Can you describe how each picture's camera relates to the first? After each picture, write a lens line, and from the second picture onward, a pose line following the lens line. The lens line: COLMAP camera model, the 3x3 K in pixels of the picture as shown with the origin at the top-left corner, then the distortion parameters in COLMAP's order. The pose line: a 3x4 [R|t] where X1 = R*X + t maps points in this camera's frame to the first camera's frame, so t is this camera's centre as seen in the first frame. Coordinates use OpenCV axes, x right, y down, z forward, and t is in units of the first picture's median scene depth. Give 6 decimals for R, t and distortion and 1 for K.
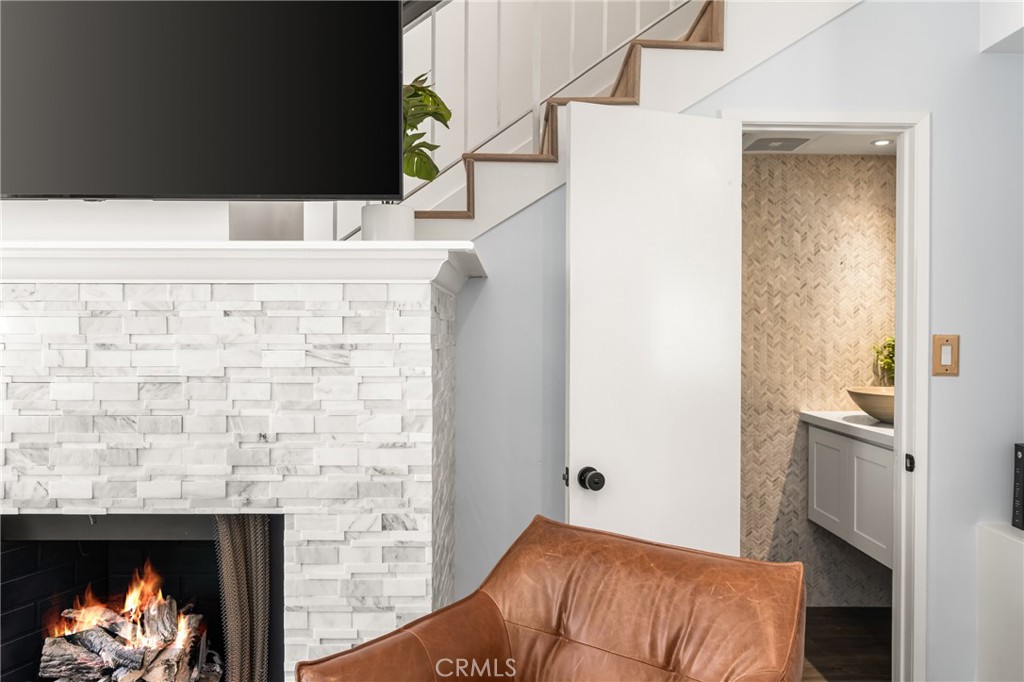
lens RADIAL K [[716.9, 0, 508.1], [0, 716.9, 336.2], [0, 0, 1]] dist [0.003742, 0.001194]
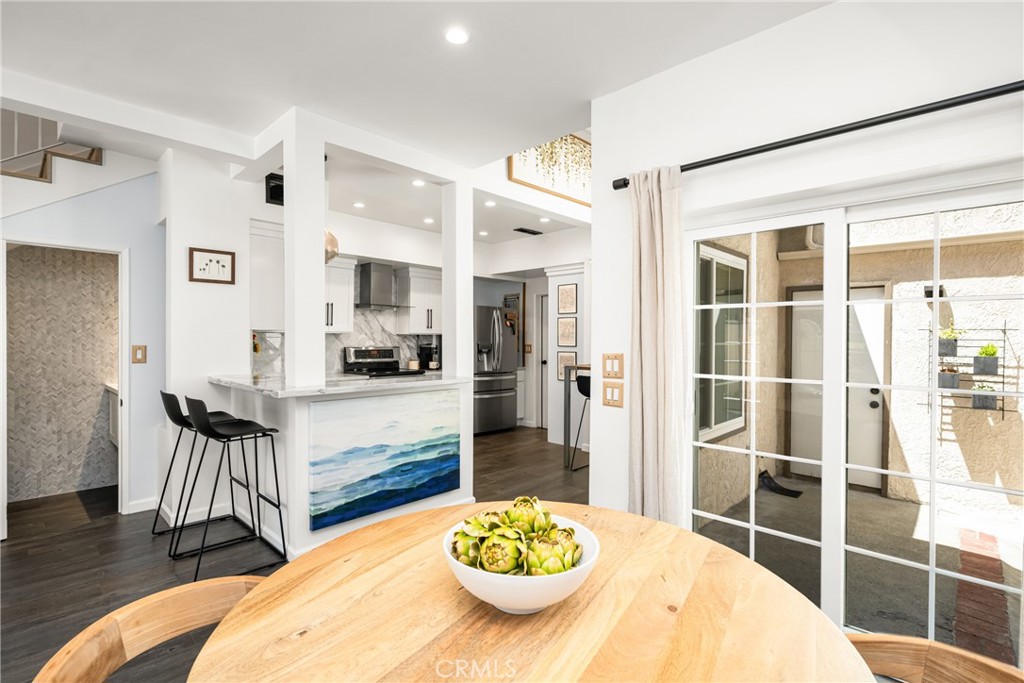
lens RADIAL K [[476.1, 0, 507.4], [0, 476.1, 343.6], [0, 0, 1]] dist [0.010597, -0.001430]
pose [[0.692081, -0.007220, 0.721784, 0.449947], [-0.000476, 0.999945, 0.010459, -0.034003], [-0.721819, -0.007582, 0.692040, -1.298129]]
